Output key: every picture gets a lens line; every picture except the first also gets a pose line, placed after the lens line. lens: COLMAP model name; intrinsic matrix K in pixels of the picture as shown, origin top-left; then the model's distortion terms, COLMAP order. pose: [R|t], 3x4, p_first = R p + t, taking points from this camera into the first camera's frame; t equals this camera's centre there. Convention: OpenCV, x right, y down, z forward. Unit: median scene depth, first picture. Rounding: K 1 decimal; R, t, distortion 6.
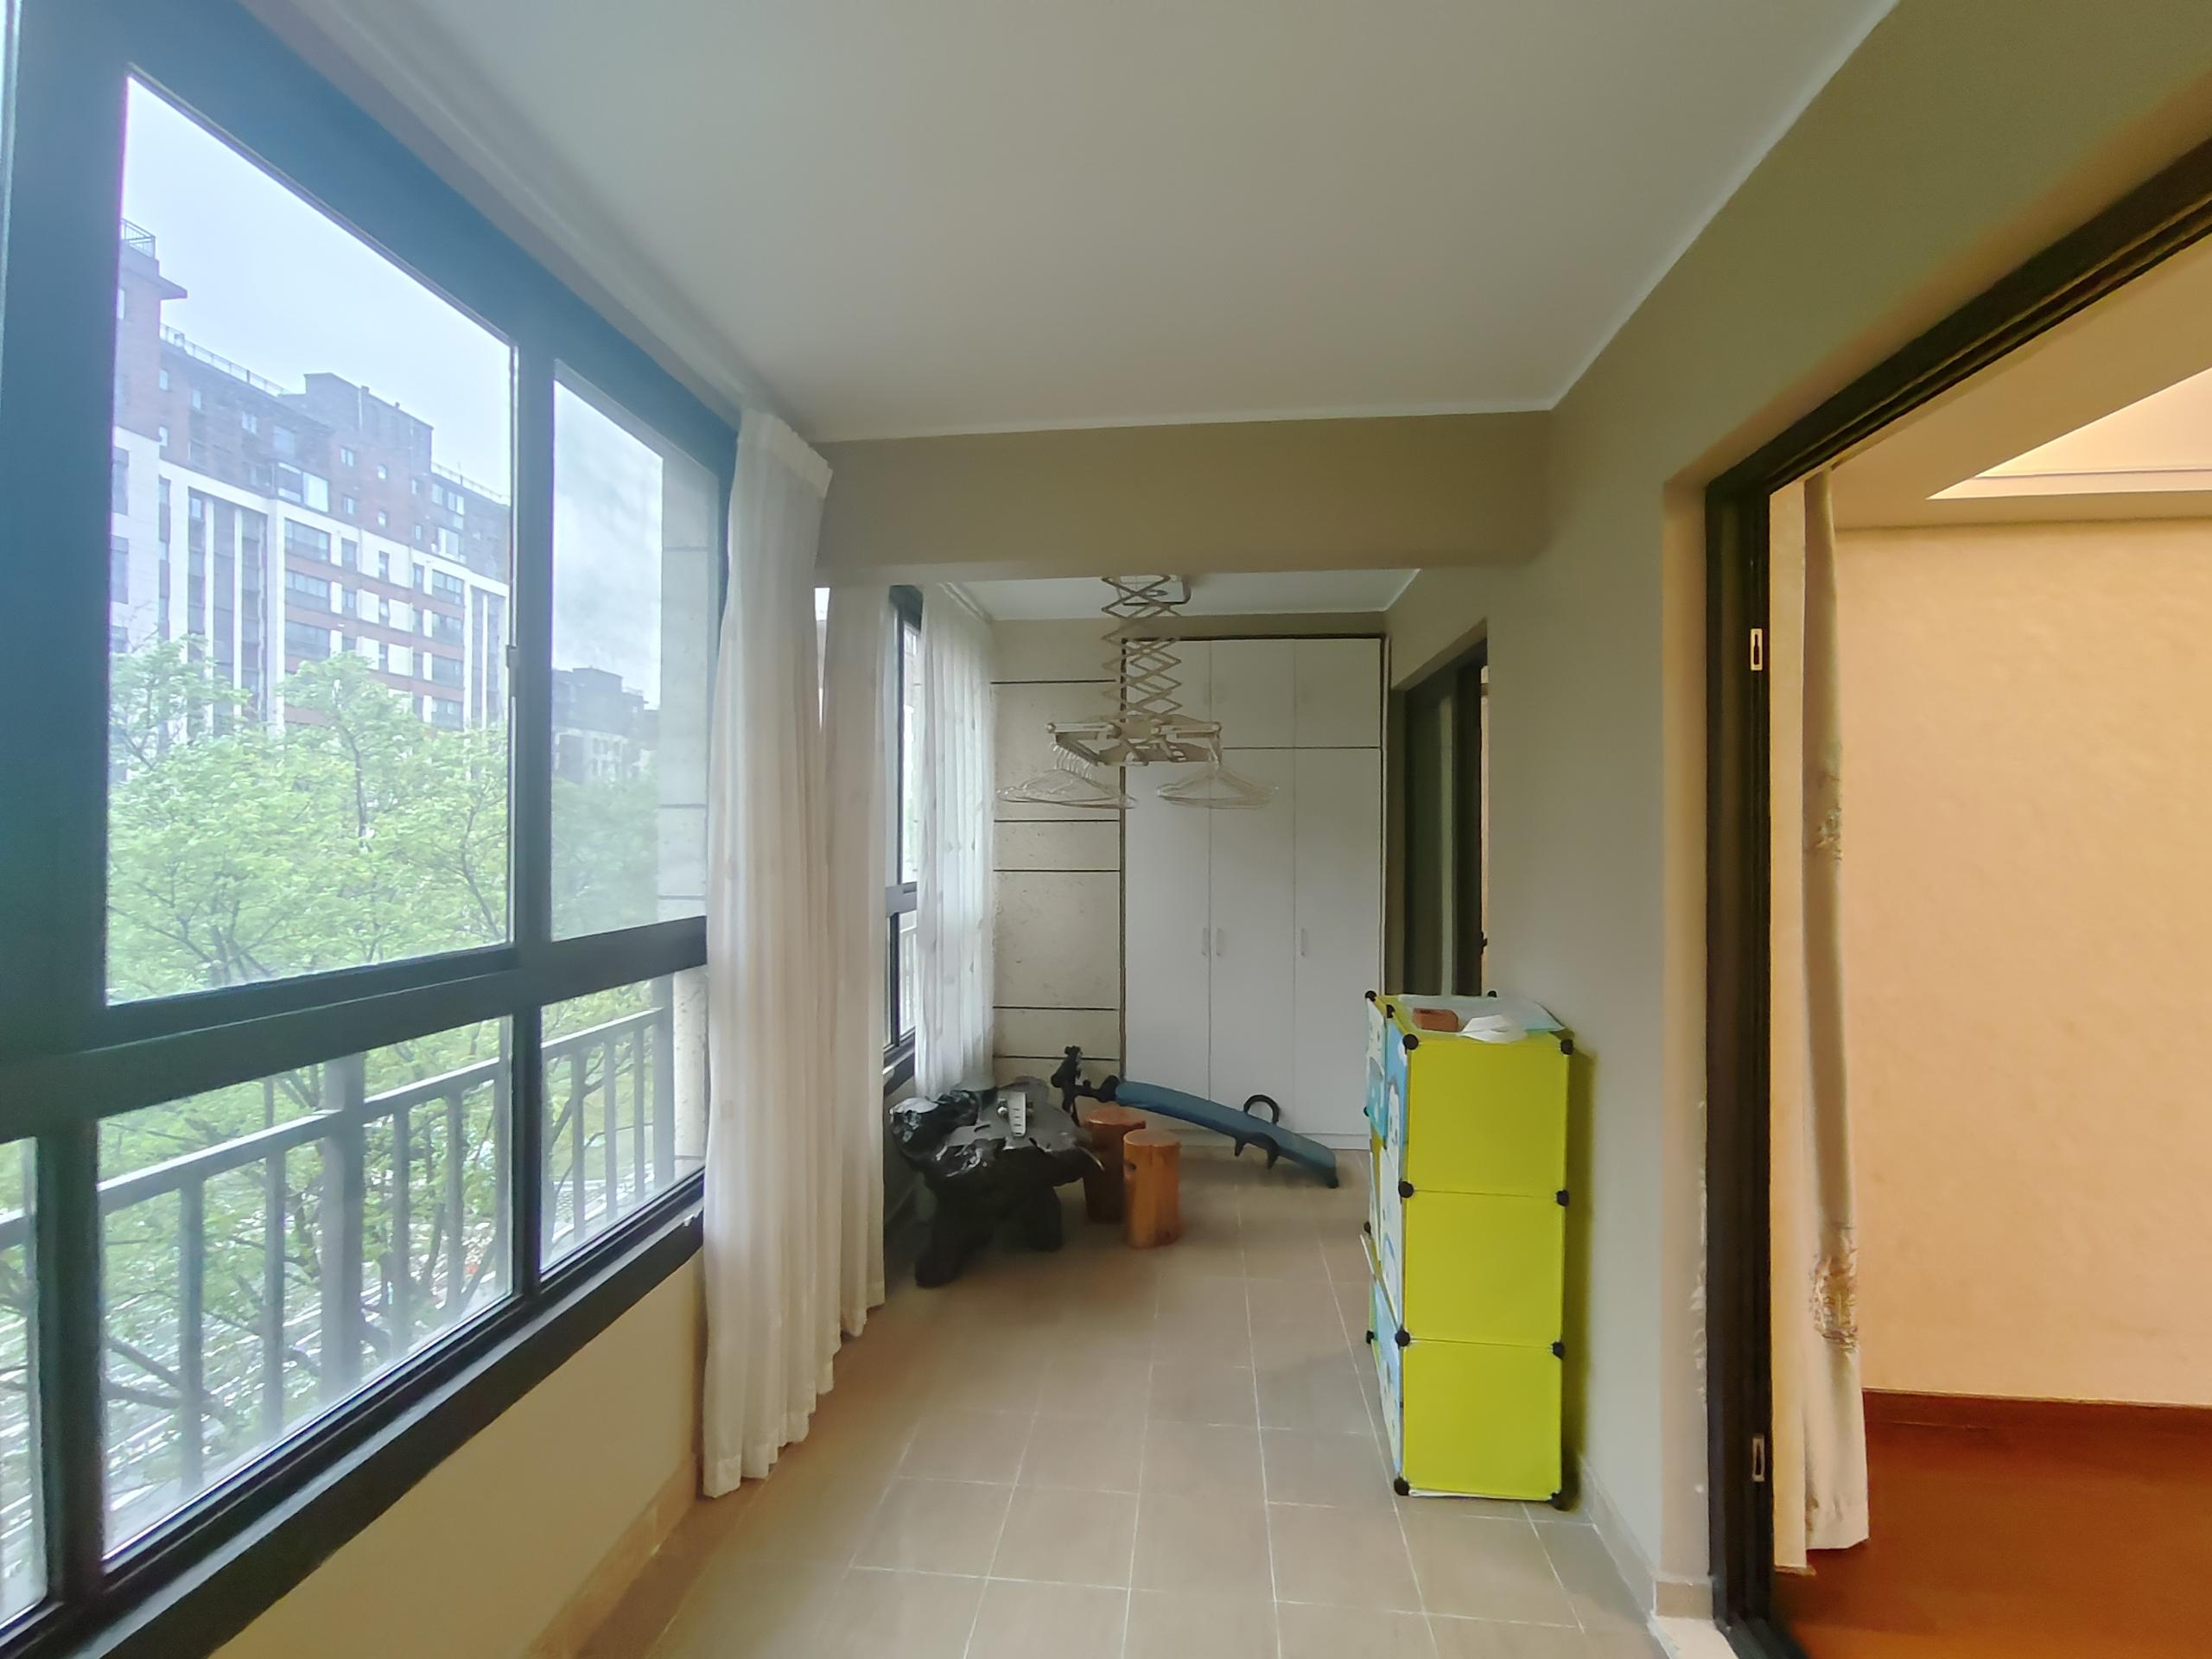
lens RADIAL K [[1010.4, 0, 1107.5], [0, 1010.4, 817.7], [0, 0, 1]] dist [0.017185, 0.003824]
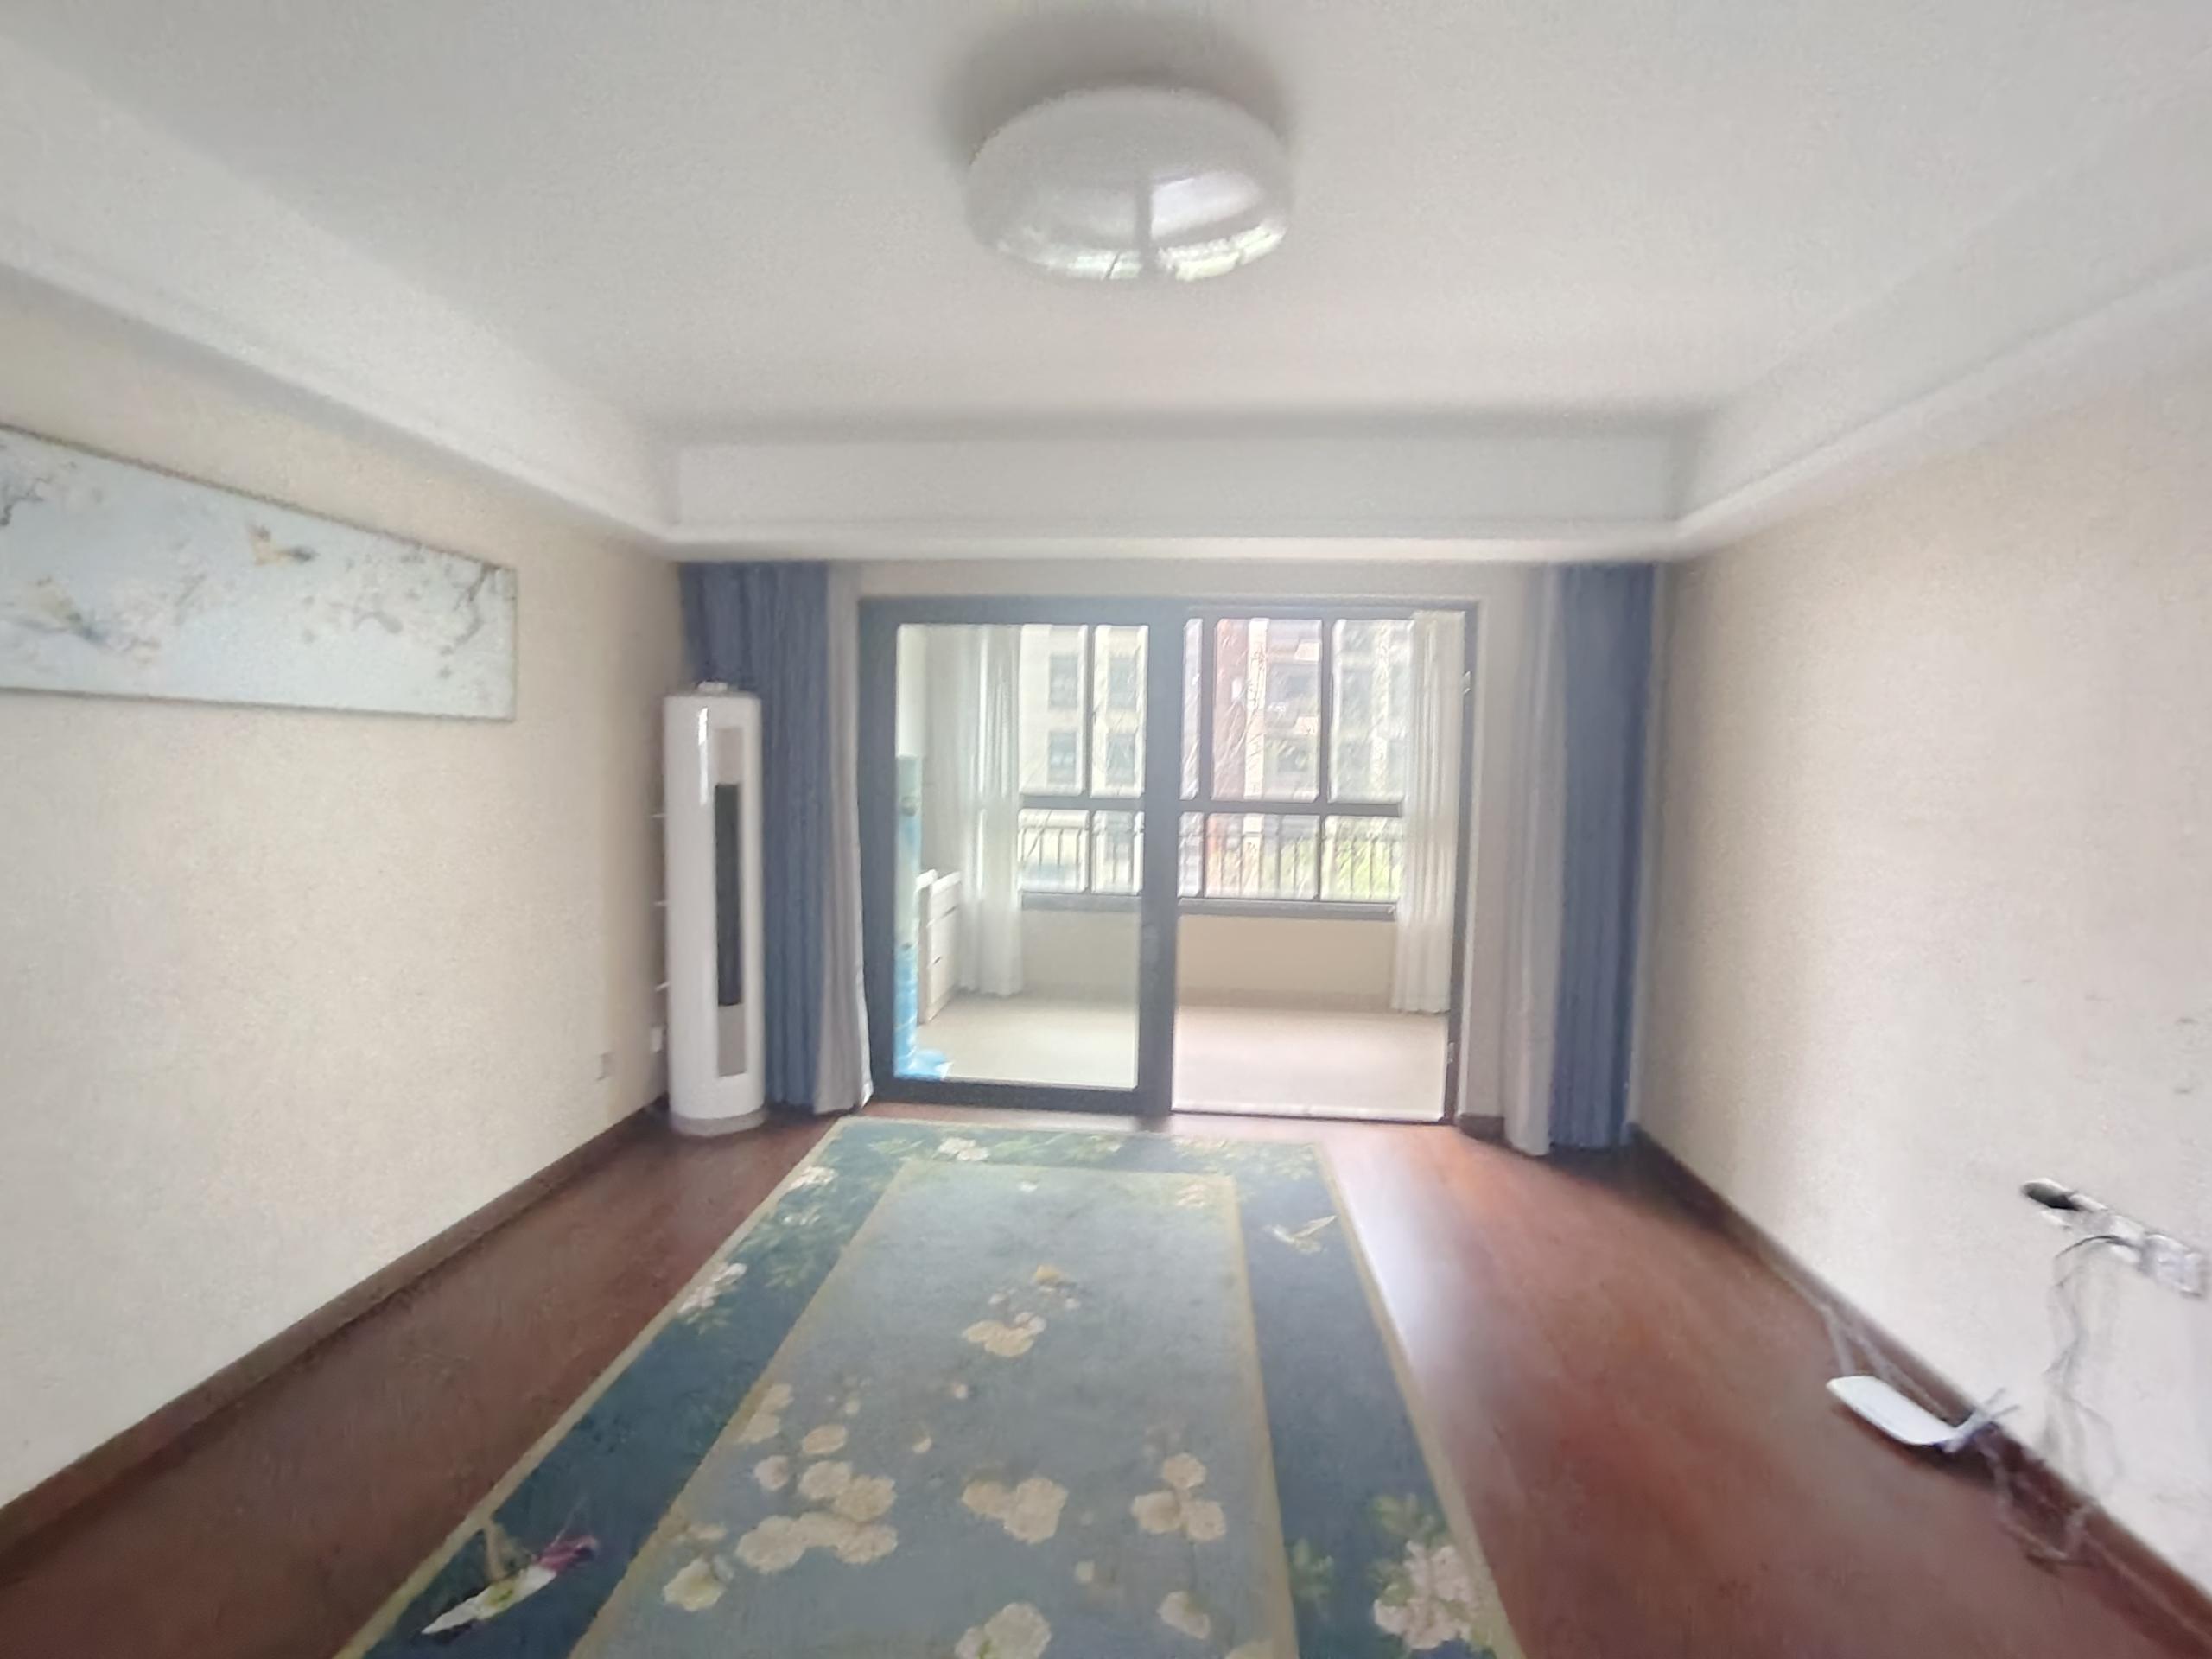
lens RADIAL K [[1010.4, 0, 1110.6], [0, 1010.4, 827.2], [0, 0, 1]] dist [0.017185, 0.003824]
pose [[0.022485, 0.075041, -0.996927, 2.797046], [-0.004479, 0.997177, 0.074958, -0.018552], [0.999737, 0.002780, 0.022758, 0.279026]]
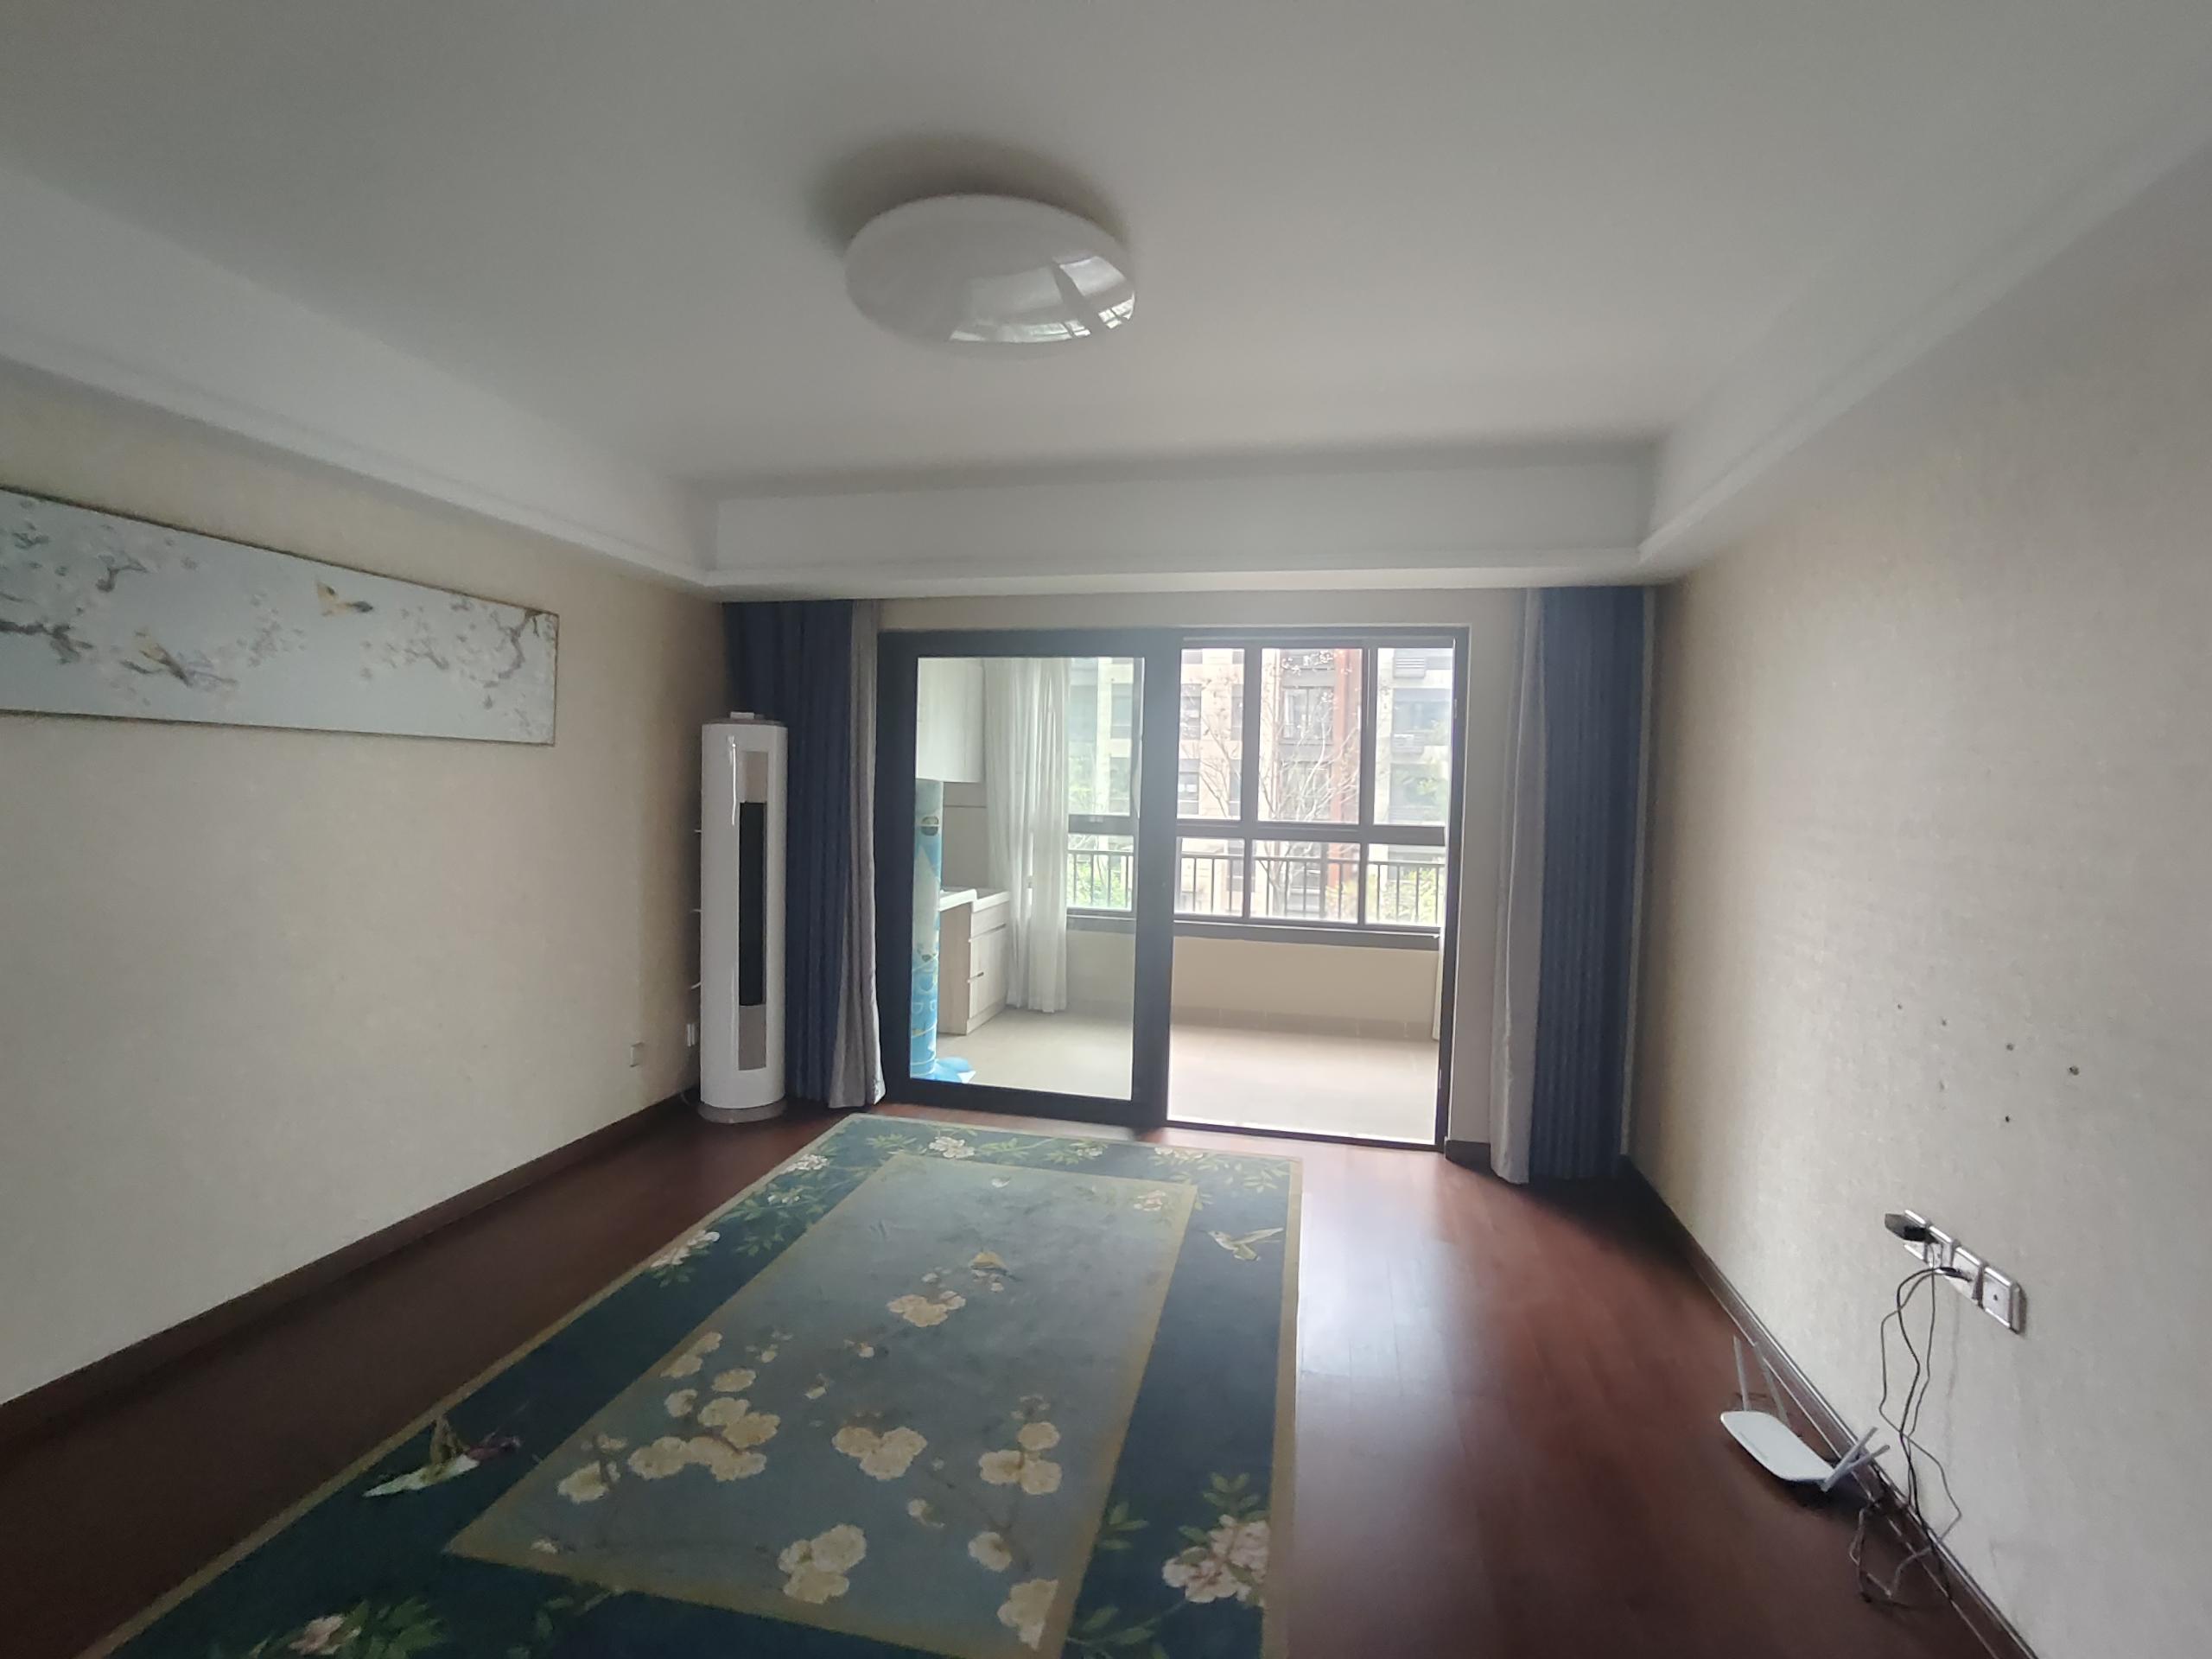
lens RADIAL K [[1010.4, 0, 1100.7], [0, 1010.4, 834.3], [0, 0, 1]] dist [0.017185, 0.003824]
pose [[-0.115170, 0.052648, -0.991950, 2.868855], [-0.008822, 0.998501, 0.054020, -0.010068], [0.993307, 0.014973, -0.114533, 0.519471]]
